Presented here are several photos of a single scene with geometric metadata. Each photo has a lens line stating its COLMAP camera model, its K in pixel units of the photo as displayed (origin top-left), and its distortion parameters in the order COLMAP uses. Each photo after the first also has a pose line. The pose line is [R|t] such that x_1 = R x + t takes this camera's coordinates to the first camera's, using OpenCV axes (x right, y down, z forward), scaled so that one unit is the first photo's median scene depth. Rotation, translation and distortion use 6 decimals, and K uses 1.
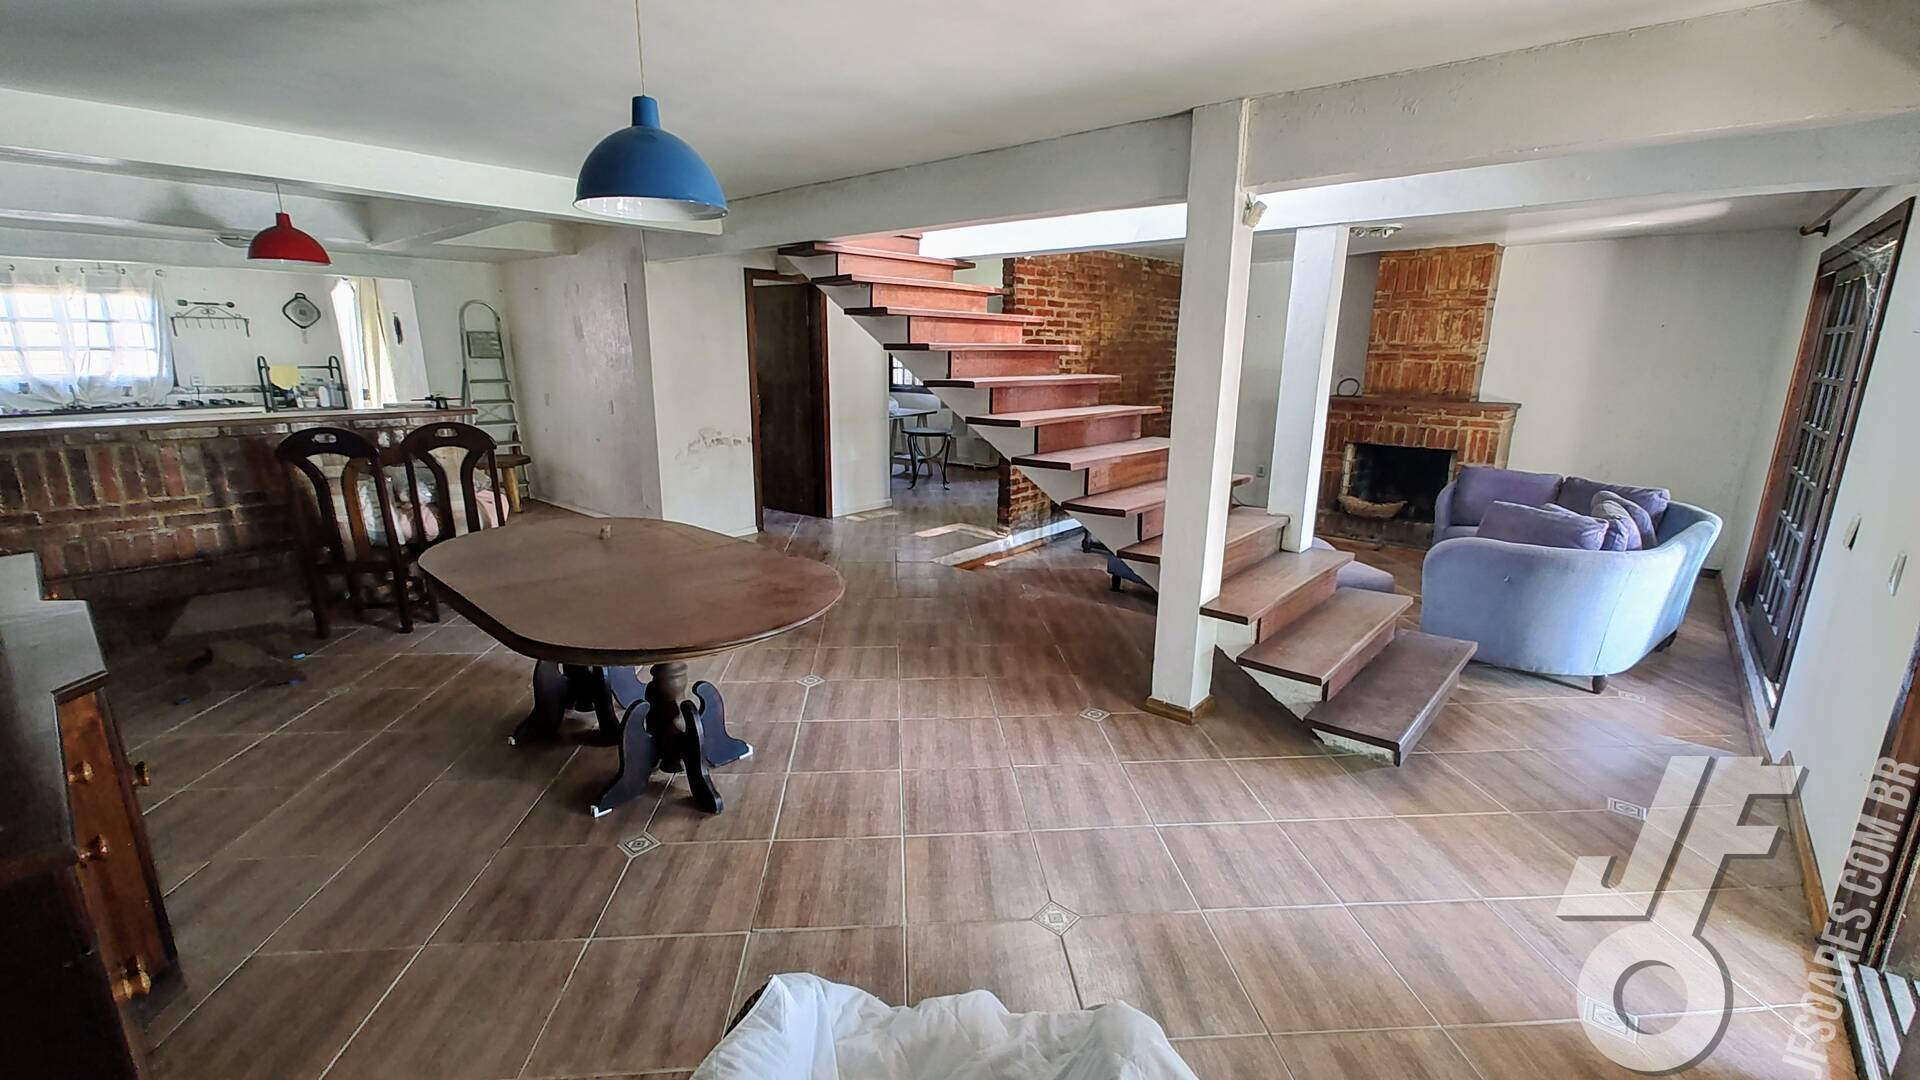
lens RADIAL K [[793.3, 0, 956.4], [0, 793.3, 543.6], [0, 0, 1]] dist [-0.000761, -0.001794]
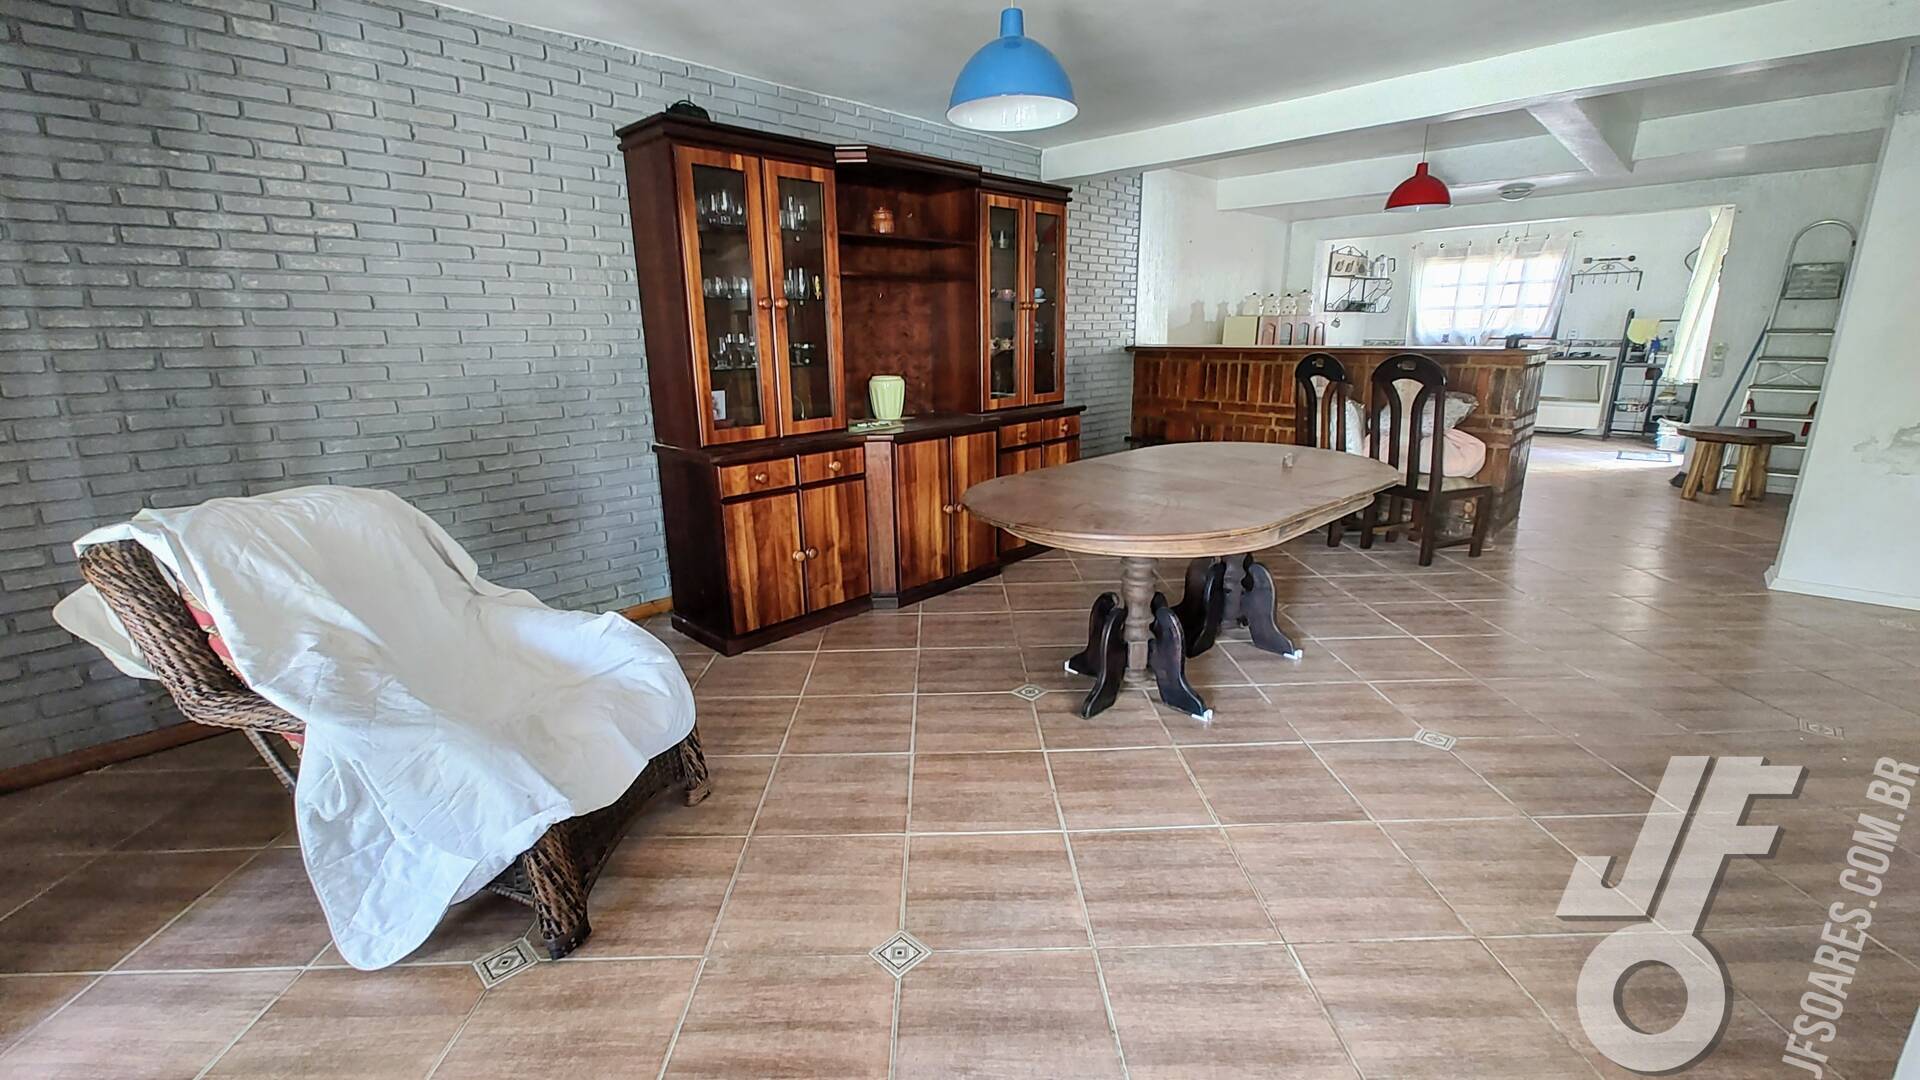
lens RADIAL K [[793.3, 0, 958.4], [0, 793.3, 541.1], [0, 0, 1]] dist [-0.000761, -0.001794]
pose [[-0.051987, 0.249544, -0.966967, 0.384391], [-0.224363, 0.940605, 0.254803, -0.056552], [0.973118, 0.230198, 0.007089, 0.481082]]
